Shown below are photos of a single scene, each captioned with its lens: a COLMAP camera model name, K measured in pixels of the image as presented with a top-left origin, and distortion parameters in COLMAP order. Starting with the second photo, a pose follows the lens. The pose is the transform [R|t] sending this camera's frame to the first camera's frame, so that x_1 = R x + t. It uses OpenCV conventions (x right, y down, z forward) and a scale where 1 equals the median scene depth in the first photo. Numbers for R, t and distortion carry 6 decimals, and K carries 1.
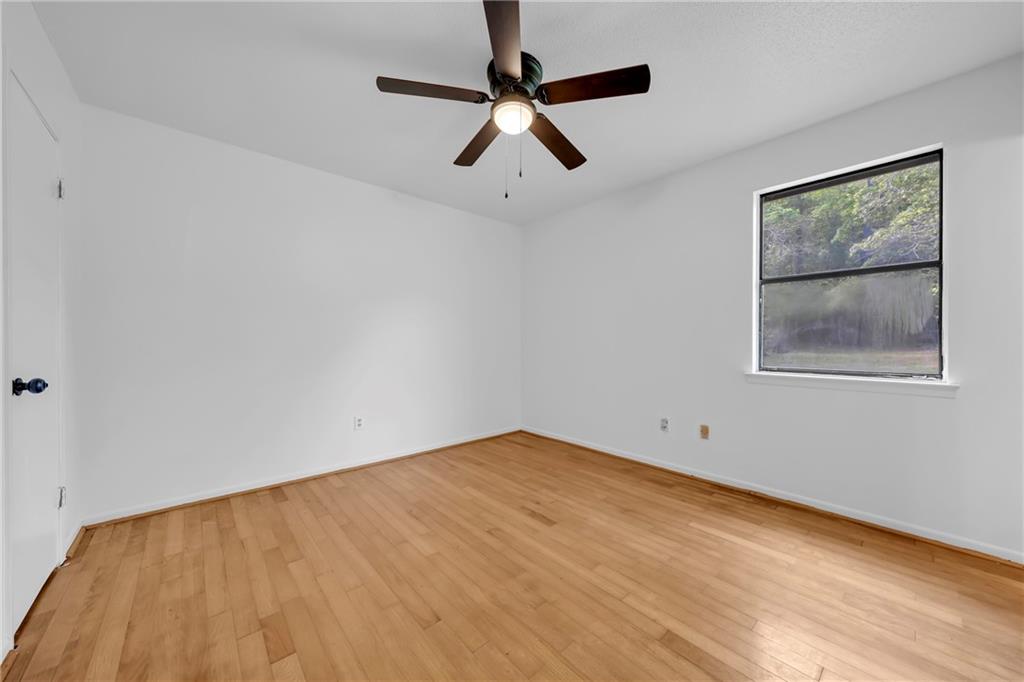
lens RADIAL K [[412.8, 0, 517.6], [0, 412.8, 338.3], [0, 0, 1]] dist [-0.001026, 0.000701]
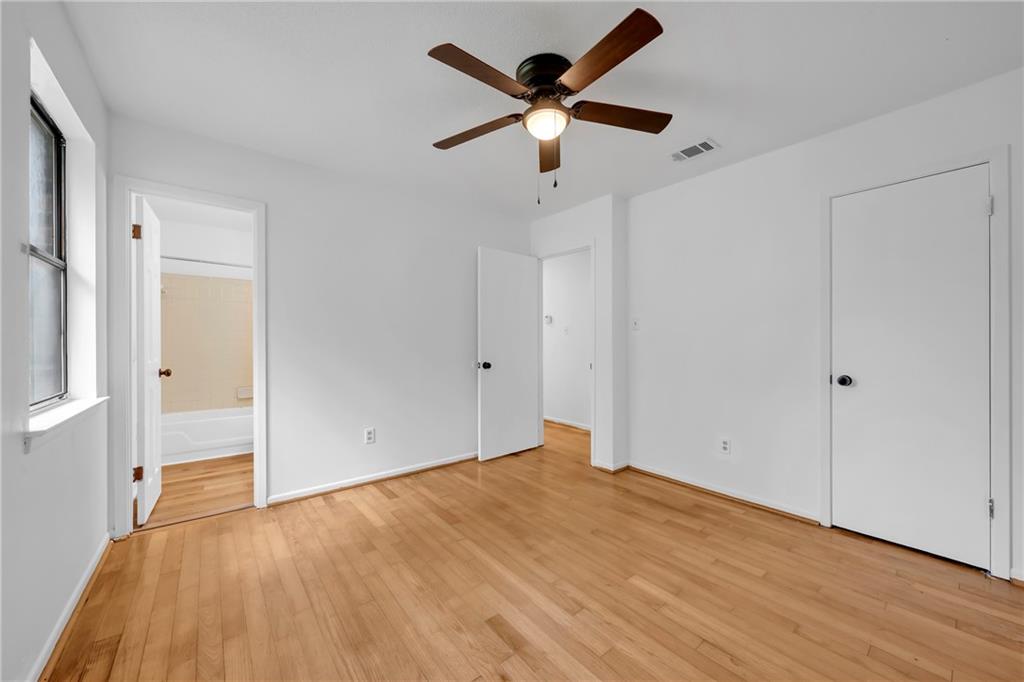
lens RADIAL K [[412.8, 0, 507.5], [0, 412.8, 340.7], [0, 0, 1]] dist [-0.001026, 0.000701]
pose [[-0.997776, 0.000548, 0.066656, 0.012851], [0.000159, 0.999983, -0.005851, -0.016038], [-0.066658, -0.005828, -0.997759, 1.682822]]
